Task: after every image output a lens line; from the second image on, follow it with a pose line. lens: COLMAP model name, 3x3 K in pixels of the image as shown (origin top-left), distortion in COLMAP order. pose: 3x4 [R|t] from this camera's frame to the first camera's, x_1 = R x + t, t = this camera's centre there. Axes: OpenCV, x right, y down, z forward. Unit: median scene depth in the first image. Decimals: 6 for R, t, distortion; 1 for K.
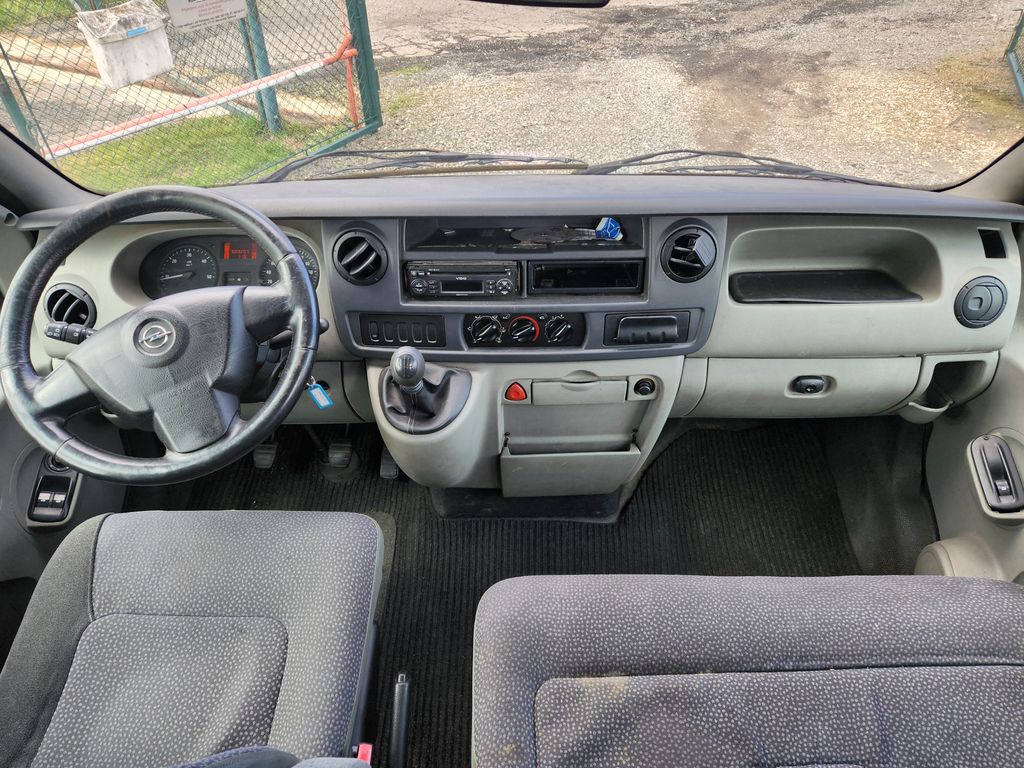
lens RADIAL K [[692.8, 0, 514.1], [0, 692.8, 386.0], [0, 0, 1]] dist [0.049177, -0.031819]
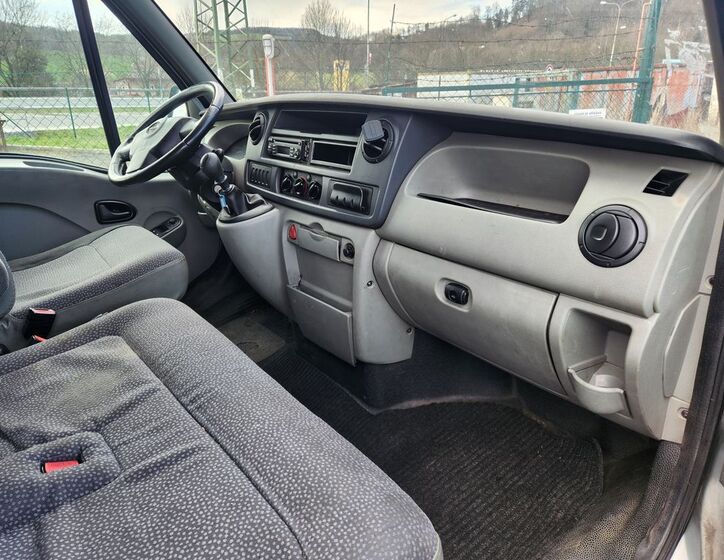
lens RADIAL K [[503.7, 0, 365.9], [0, 503.7, 281.3], [0, 0, 1]] dist [0.046457, -0.027674]
pose [[0.620660, 0.270578, -0.735913, 0.936040], [-0.485966, 0.869307, -0.090234, 0.123679], [0.615319, 0.413633, 0.671036, 0.436355]]
